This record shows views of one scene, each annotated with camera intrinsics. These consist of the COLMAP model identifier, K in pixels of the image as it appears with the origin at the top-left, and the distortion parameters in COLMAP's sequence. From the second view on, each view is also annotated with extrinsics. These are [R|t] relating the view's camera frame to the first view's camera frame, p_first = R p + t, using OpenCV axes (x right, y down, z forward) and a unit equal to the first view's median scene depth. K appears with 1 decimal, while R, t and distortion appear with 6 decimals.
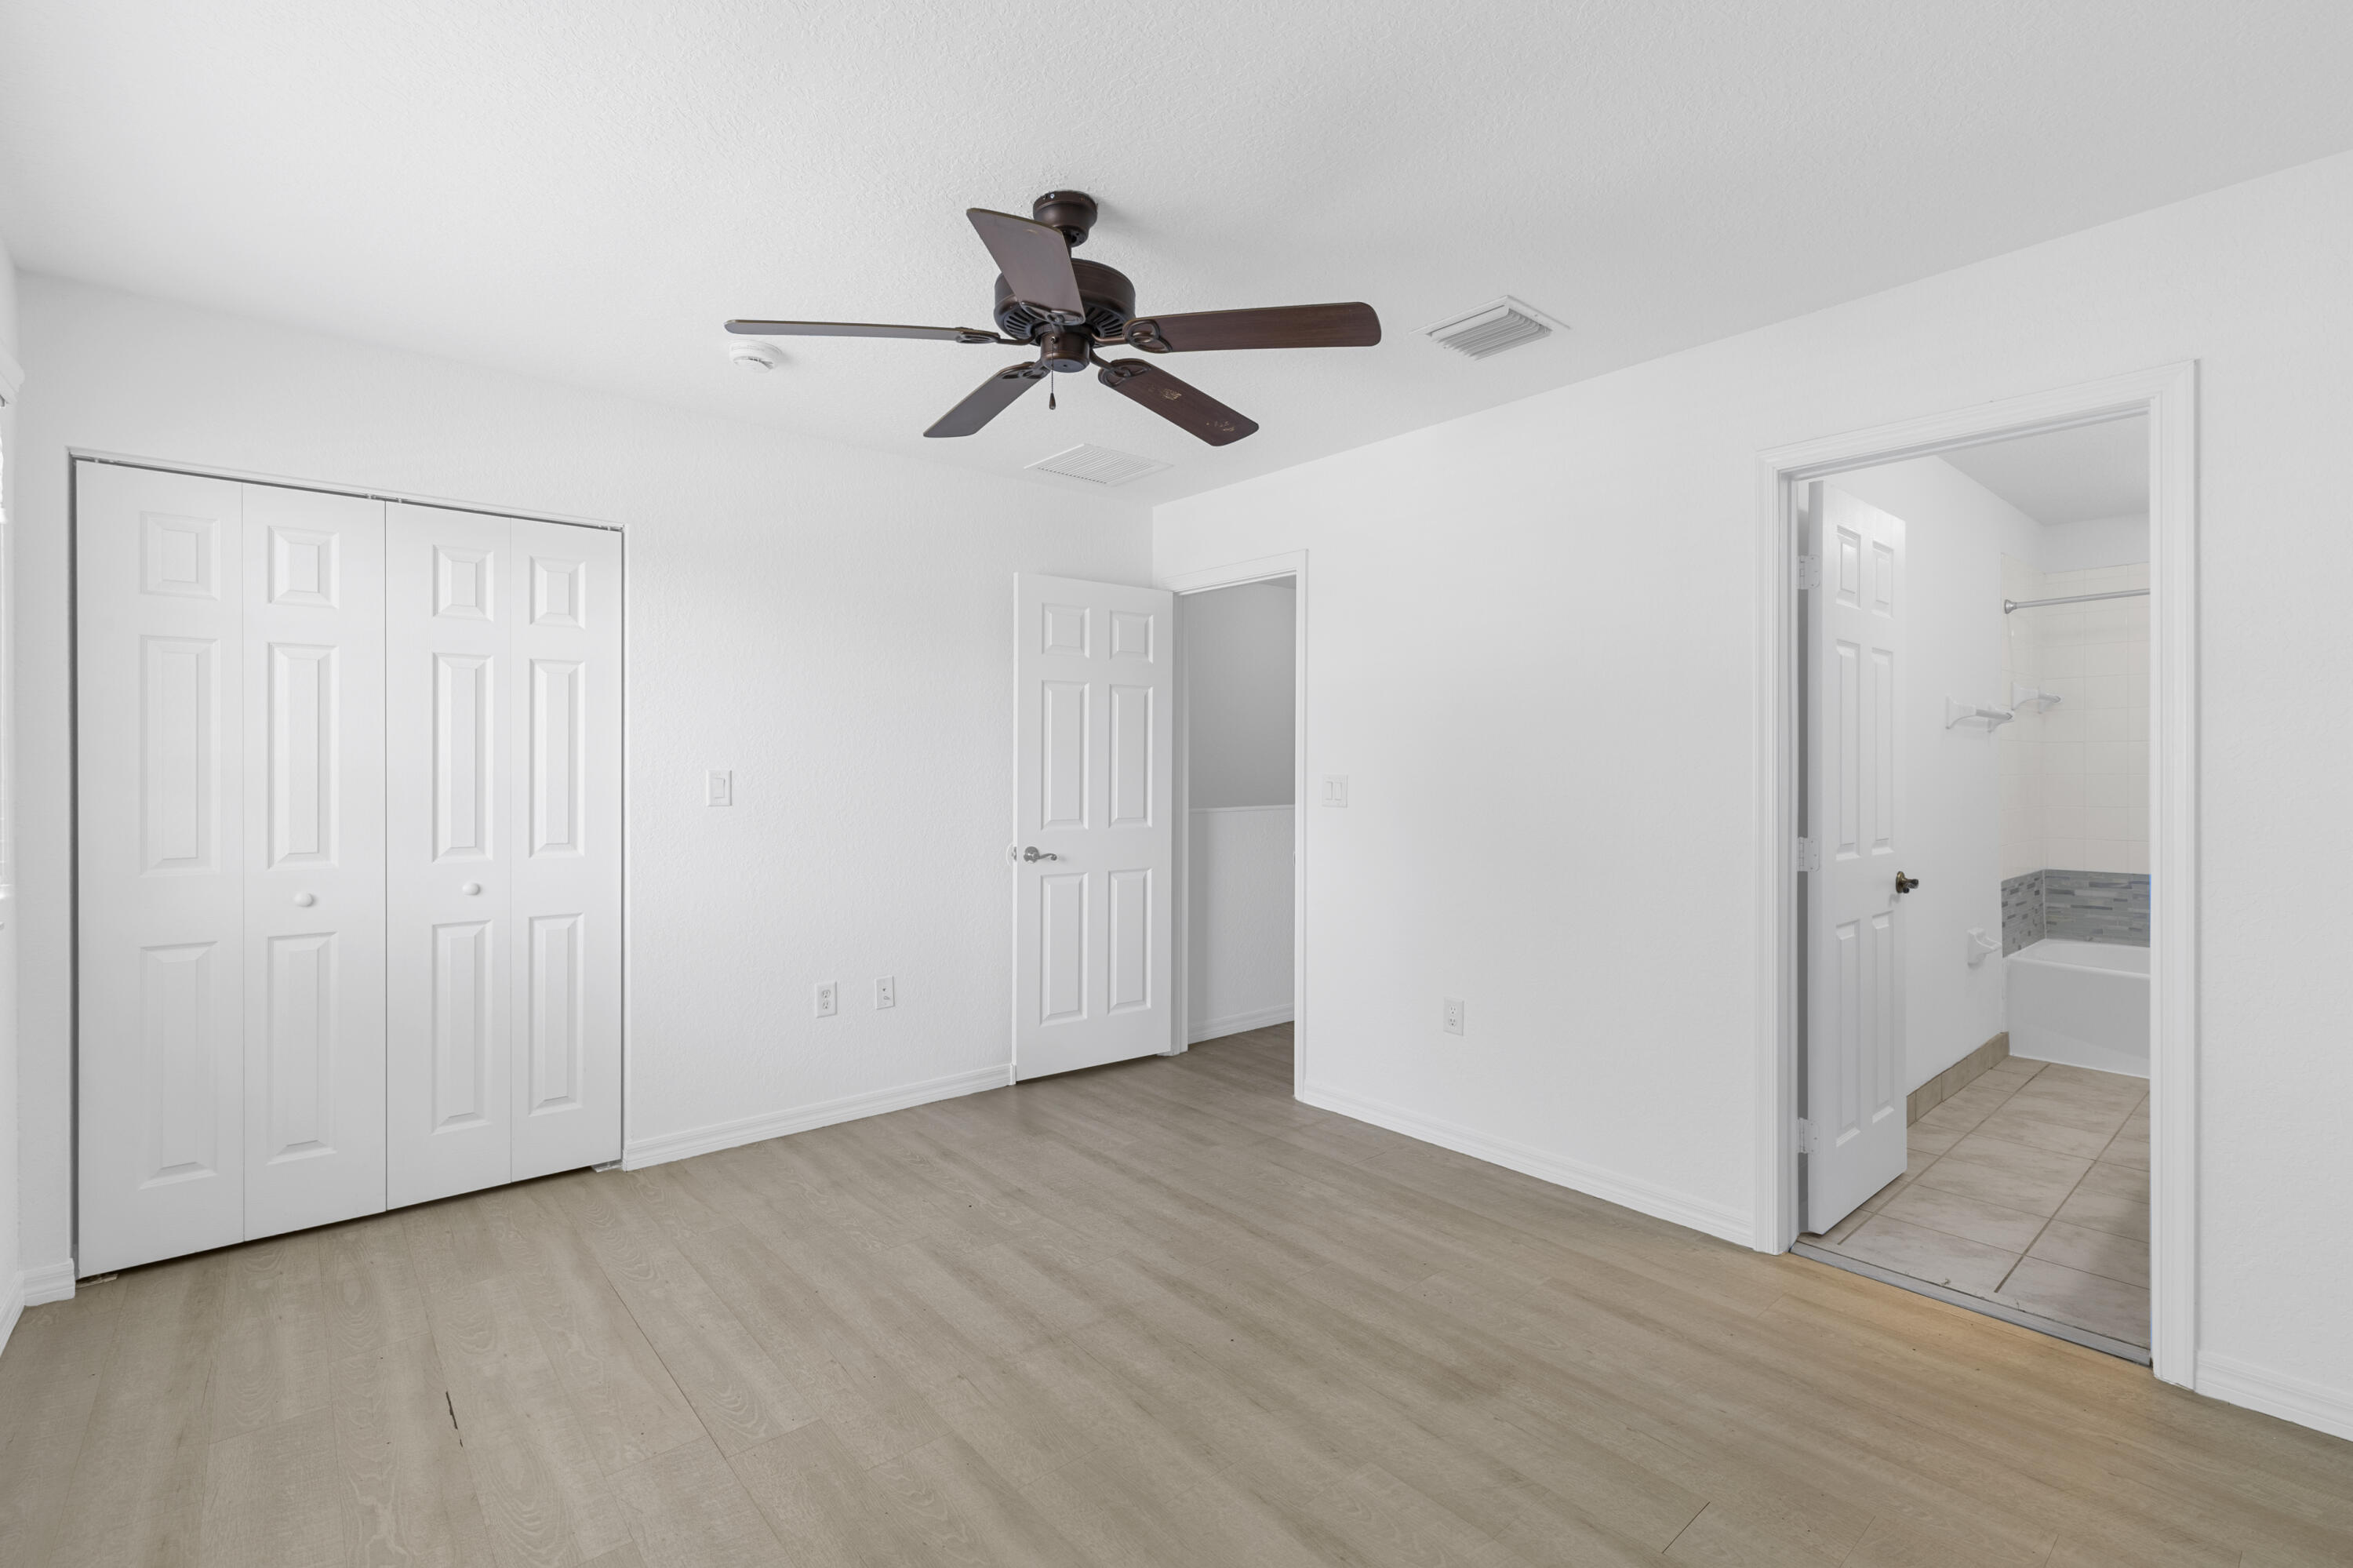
lens RADIAL K [[1061.6, 0, 1173.3], [0, 1061.6, 772.1], [0, 0, 1]] dist [0.005151, -0.000708]
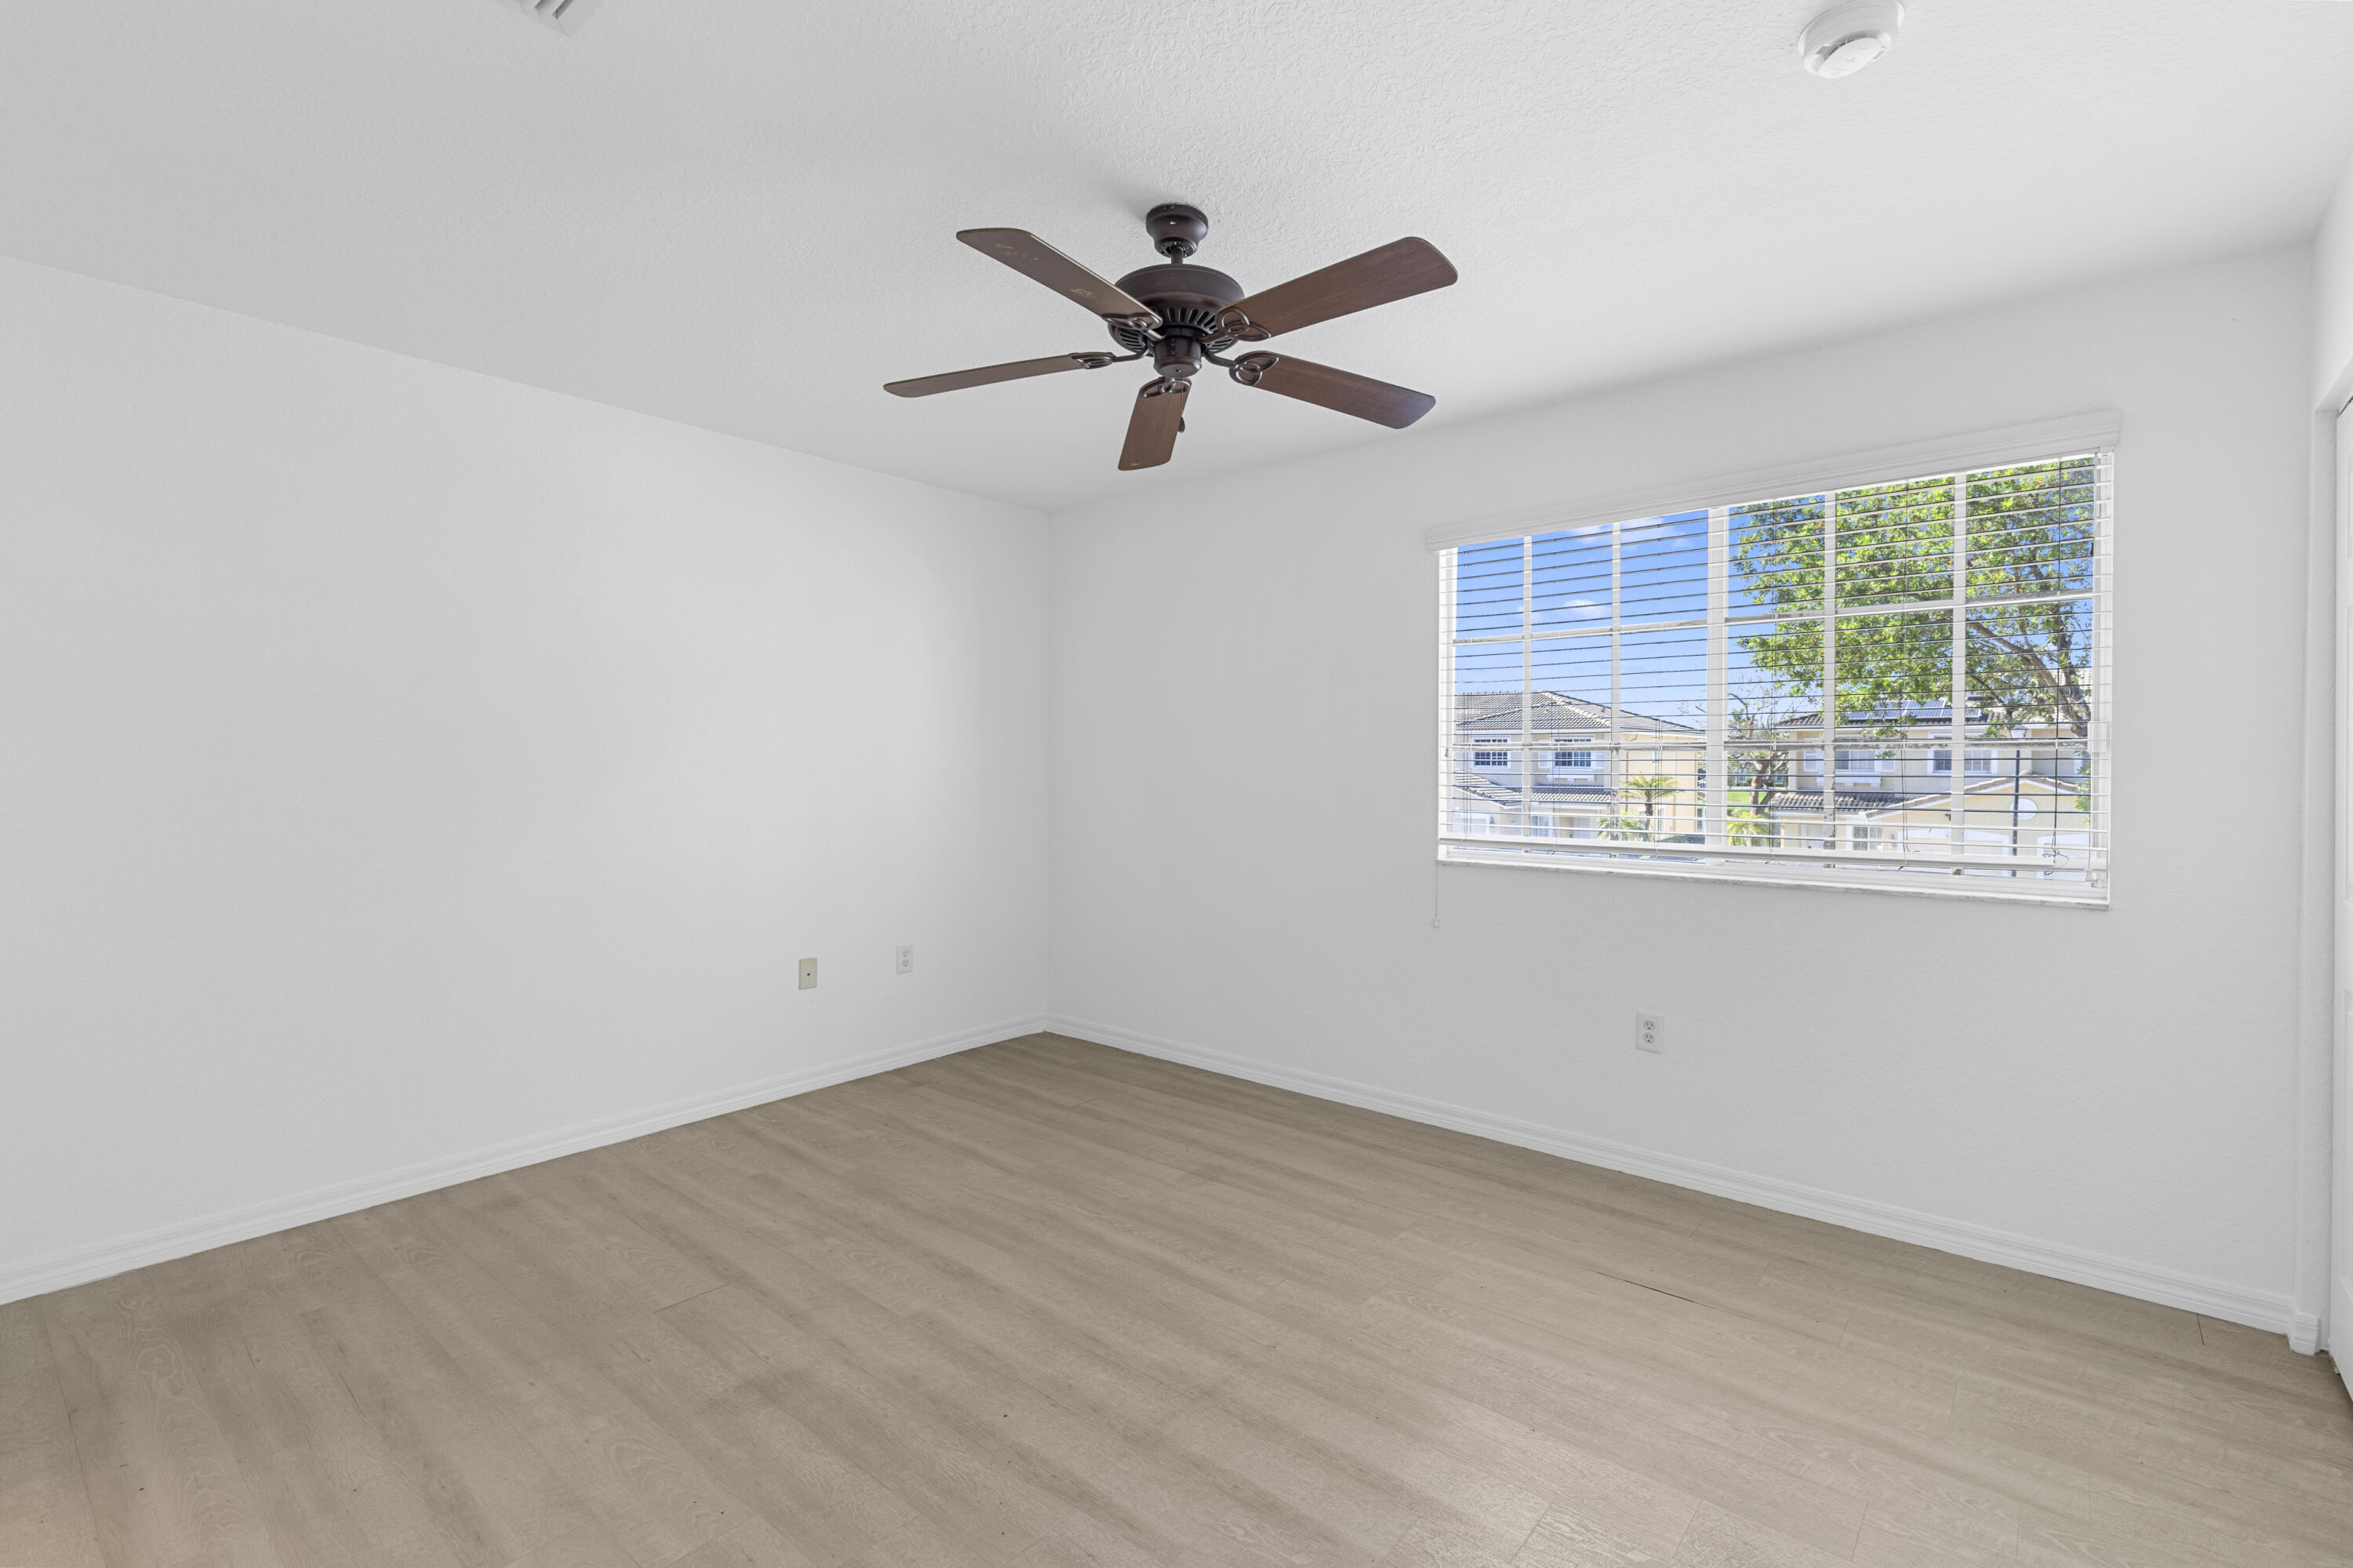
lens RADIAL K [[1061.6, 0, 1176.4], [0, 1061.6, 778.6], [0, 0, 1]] dist [0.005151, -0.000708]
pose [[-0.986653, -0.000327, -0.162838, 0.062264], [-0.004287, 0.999704, 0.023969, -0.013985], [0.162782, 0.024348, -0.986362, 1.970774]]
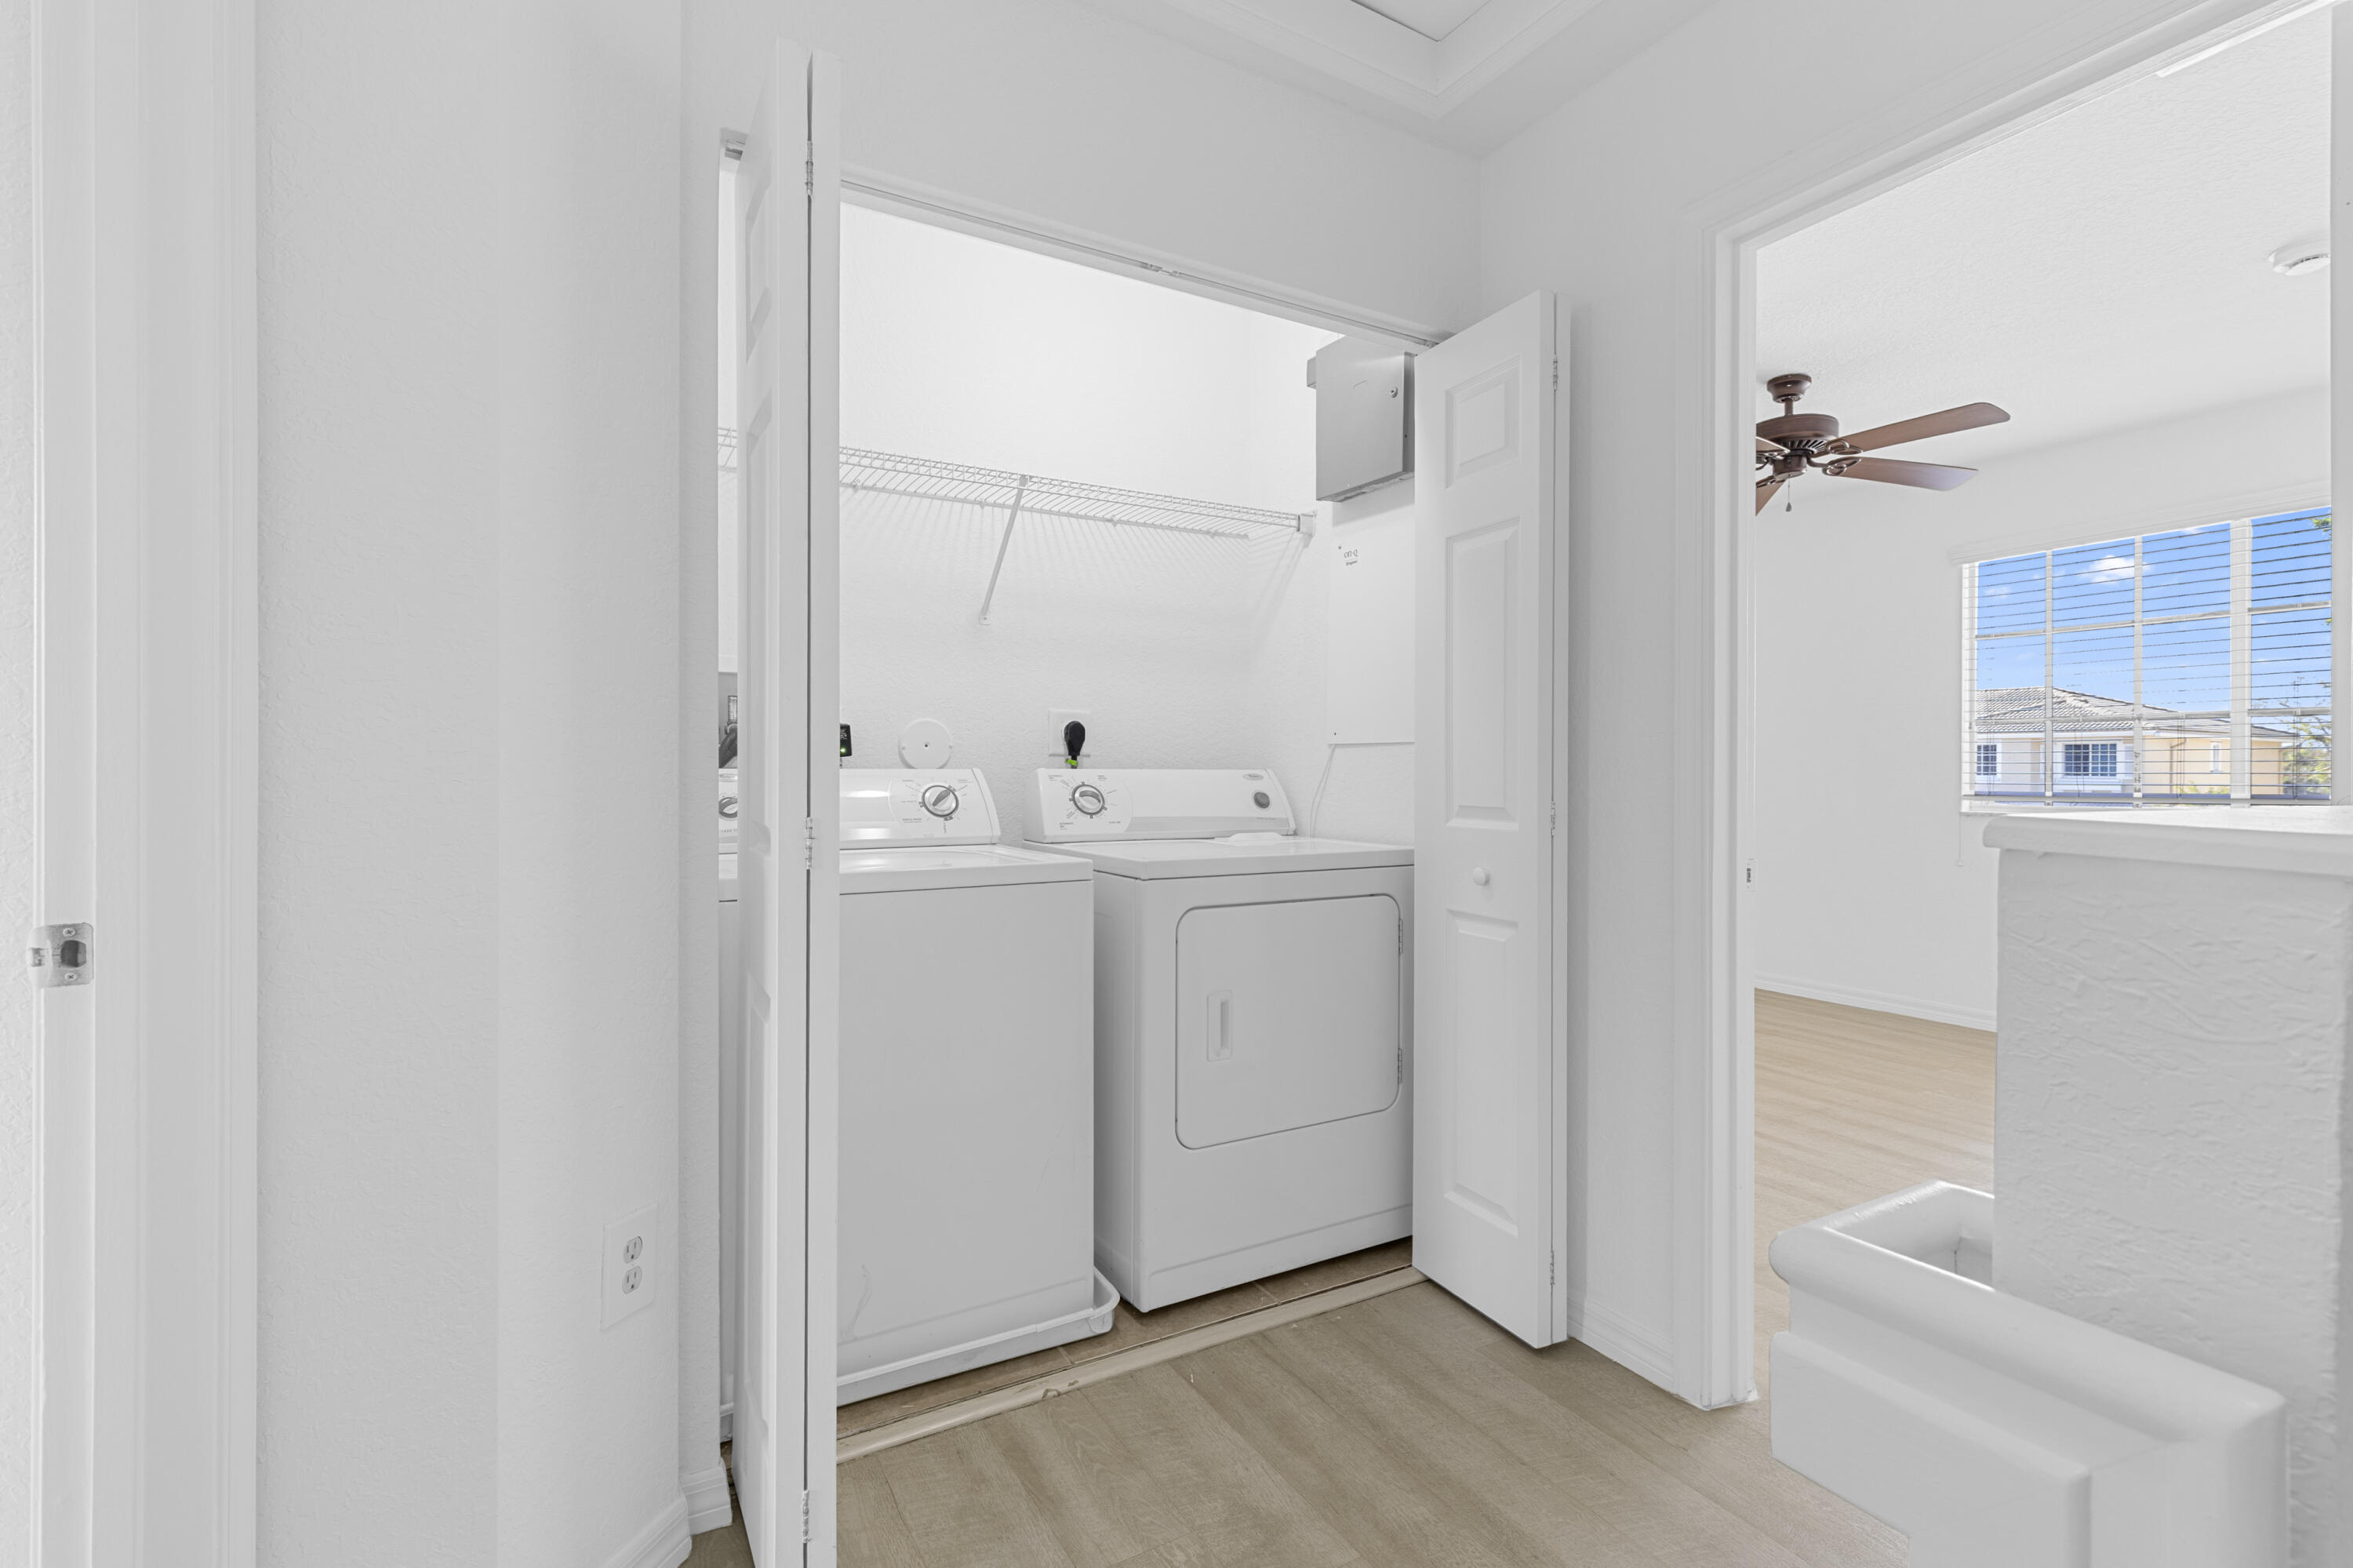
lens RADIAL K [[1061.6, 0, 1177.8], [0, 1061.6, 775.5], [0, 0, 1]] dist [0.005151, -0.000708]
pose [[-0.982556, -0.005575, 0.185885, 0.499784], [-0.004092, 0.999957, 0.008359, 0.067730], [-0.185924, 0.007452, -0.982536, 2.718095]]
